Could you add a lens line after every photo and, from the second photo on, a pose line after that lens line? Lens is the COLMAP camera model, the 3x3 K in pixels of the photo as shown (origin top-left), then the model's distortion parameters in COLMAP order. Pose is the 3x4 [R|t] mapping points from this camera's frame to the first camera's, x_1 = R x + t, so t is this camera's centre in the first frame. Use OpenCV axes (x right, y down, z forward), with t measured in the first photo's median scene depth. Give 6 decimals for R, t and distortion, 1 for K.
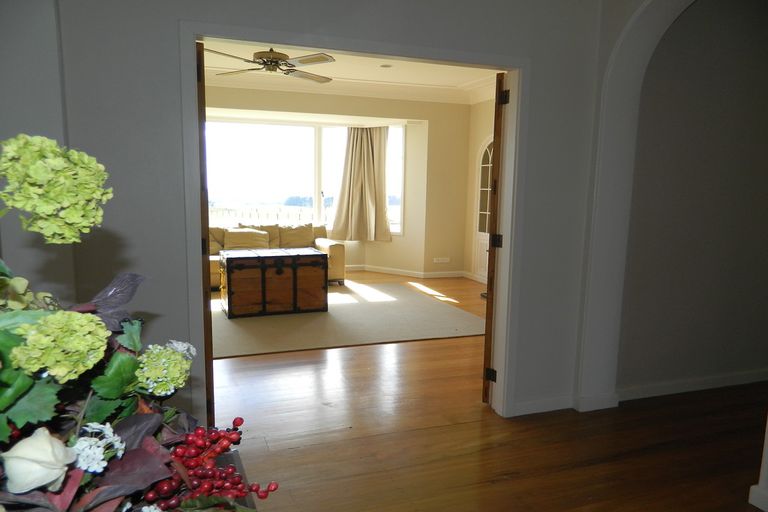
lens RADIAL K [[558.7, 0, 384.0], [0, 558.7, 256.0], [0, 0, 1]] dist [-0.004356, -0.002858]
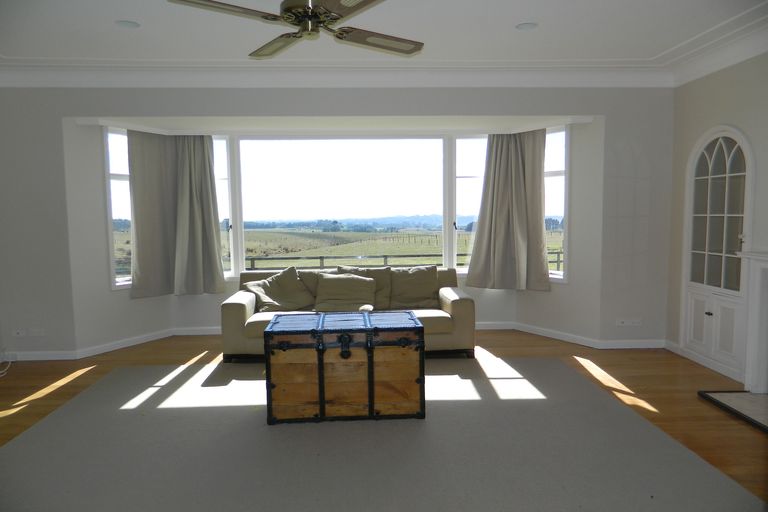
lens RADIAL K [[558.7, 0, 384.0], [0, 558.7, 256.0], [0, 0, 1]] dist [-0.004356, -0.002858]
pose [[0.949631, 0.000262, -0.313370, 0.038060], [-0.014883, 0.998909, -0.044266, -0.040329], [0.313016, 0.046700, 0.948599, 0.295550]]
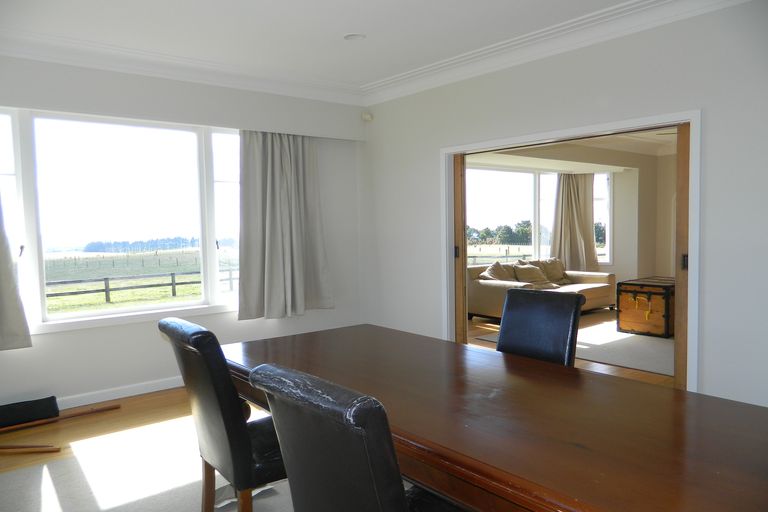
lens RADIAL K [[558.7, 0, 384.0], [0, 558.7, 256.0], [0, 0, 1]] dist [-0.004356, -0.002858]
pose [[0.943501, -0.048468, 0.327805, -0.867168], [0.070412, 0.995978, -0.055400, -0.025162], [-0.323801, 0.075351, 0.943120, 0.049829]]
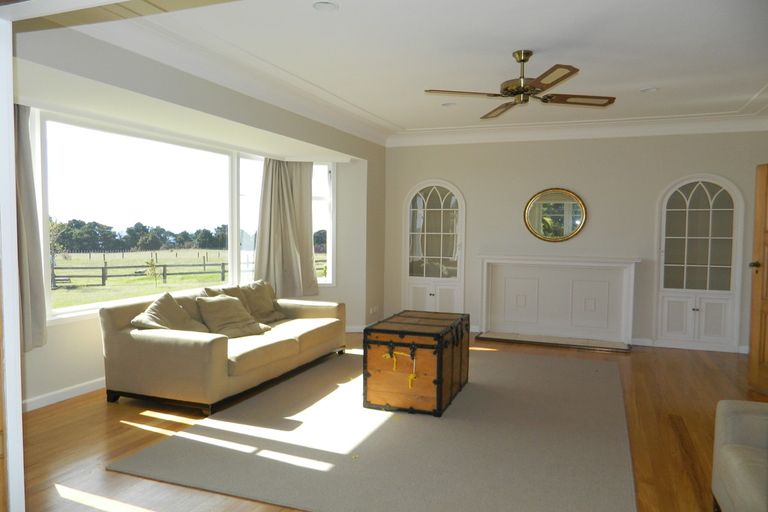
lens RADIAL K [[558.7, 0, 384.0], [0, 558.7, 256.0], [0, 0, 1]] dist [-0.004356, -0.002858]
pose [[0.653194, -0.047947, 0.755671, -0.626943], [0.094580, 0.995343, -0.018600, -0.065240], [-0.751260, 0.083621, 0.654688, 0.389723]]
